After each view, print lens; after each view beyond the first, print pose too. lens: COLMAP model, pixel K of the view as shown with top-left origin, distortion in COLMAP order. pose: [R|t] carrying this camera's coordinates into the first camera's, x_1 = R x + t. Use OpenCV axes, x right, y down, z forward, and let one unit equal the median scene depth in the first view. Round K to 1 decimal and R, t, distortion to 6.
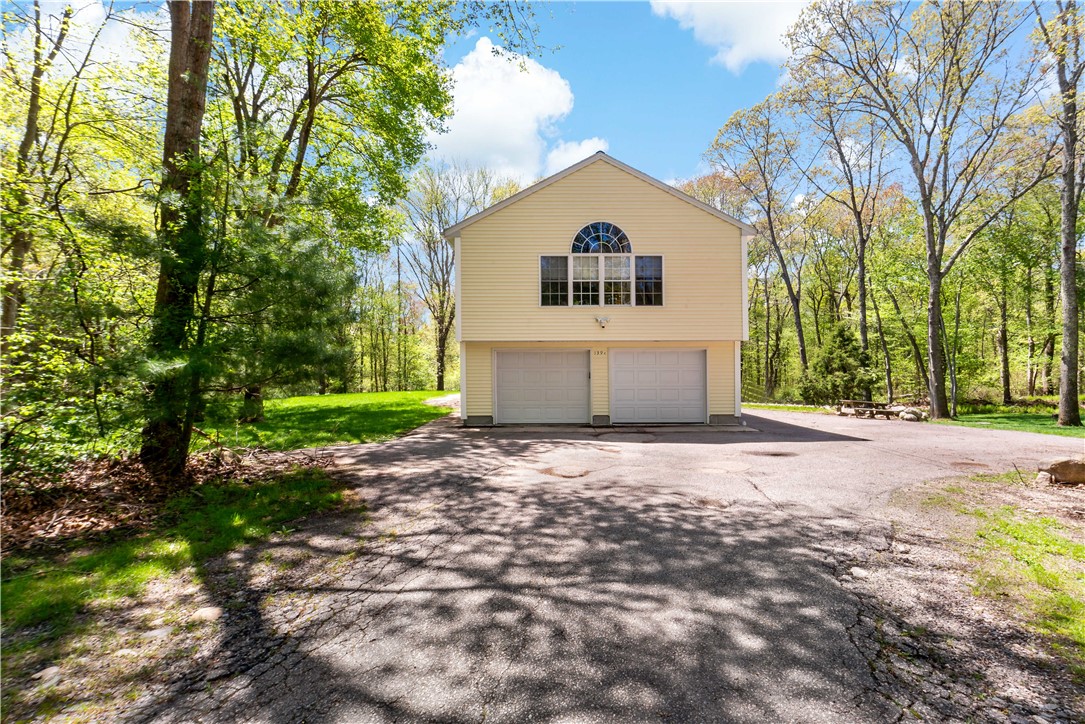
lens RADIAL K [[506.5, 0, 543.5], [0, 506.5, 365.2], [0, 0, 1]] dist [0.001909, -0.000100]
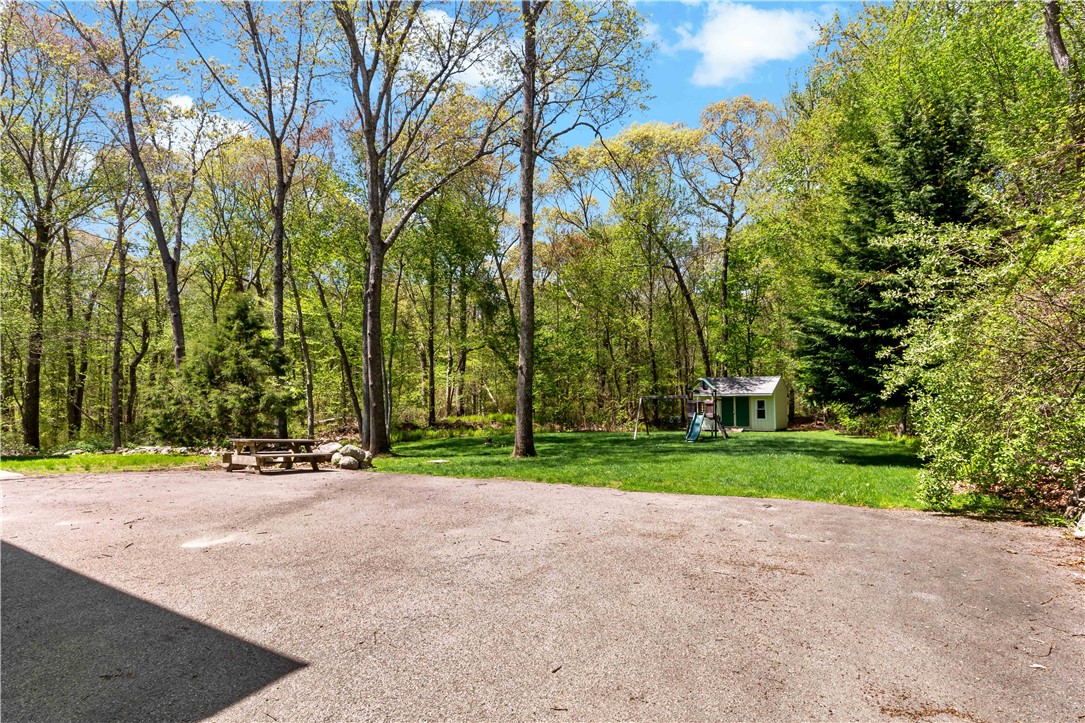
lens RADIAL K [[592.4, 0, 543.3], [0, 592.4, 362.8], [0, 0, 1]] dist [0.001189, 0.000279]
pose [[0.553254, 0.044973, 0.831798, 0.235825], [-0.012981, 0.998886, -0.045373, 0.014699], [-0.832912, 0.014305, 0.553221, 0.370826]]
